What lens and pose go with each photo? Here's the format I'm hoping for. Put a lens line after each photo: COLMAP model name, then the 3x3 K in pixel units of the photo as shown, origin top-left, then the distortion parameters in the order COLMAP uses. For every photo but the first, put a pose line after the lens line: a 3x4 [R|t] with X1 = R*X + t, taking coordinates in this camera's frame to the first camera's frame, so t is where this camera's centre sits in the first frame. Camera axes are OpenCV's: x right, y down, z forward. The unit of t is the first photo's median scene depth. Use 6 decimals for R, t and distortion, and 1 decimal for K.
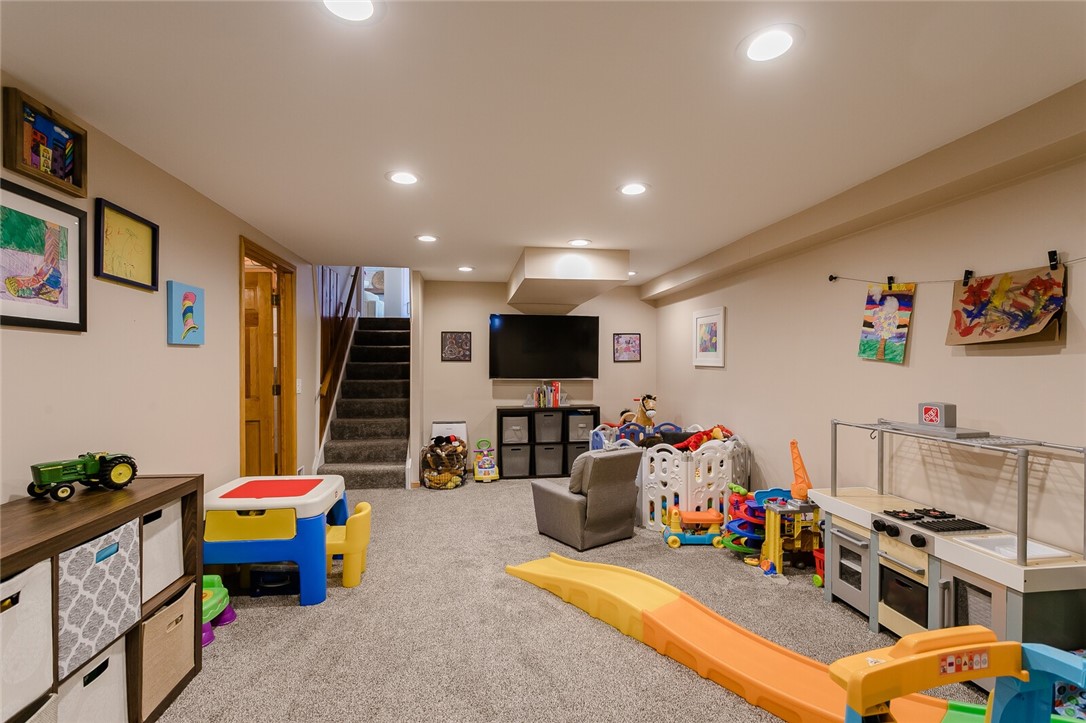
lens RADIAL K [[520.1, 0, 542.8], [0, 520.1, 366.1], [0, 0, 1]] dist [0.001915, 0.001389]
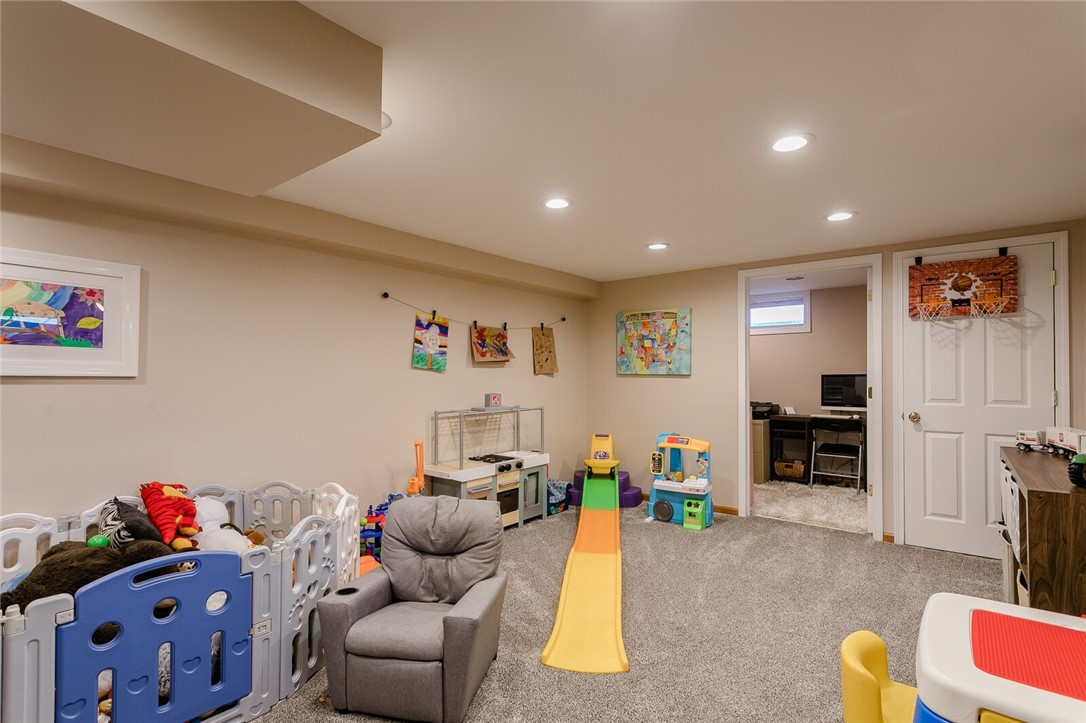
lens RADIAL K [[520.1, 0, 542.4], [0, 520.1, 364.8], [0, 0, 1]] dist [0.001915, 0.001389]
pose [[-0.685166, 0.007334, 0.728350, -0.571407], [-0.001163, 0.999937, -0.011163, -0.008079], [-0.728386, -0.008496, -0.685114, 1.774030]]
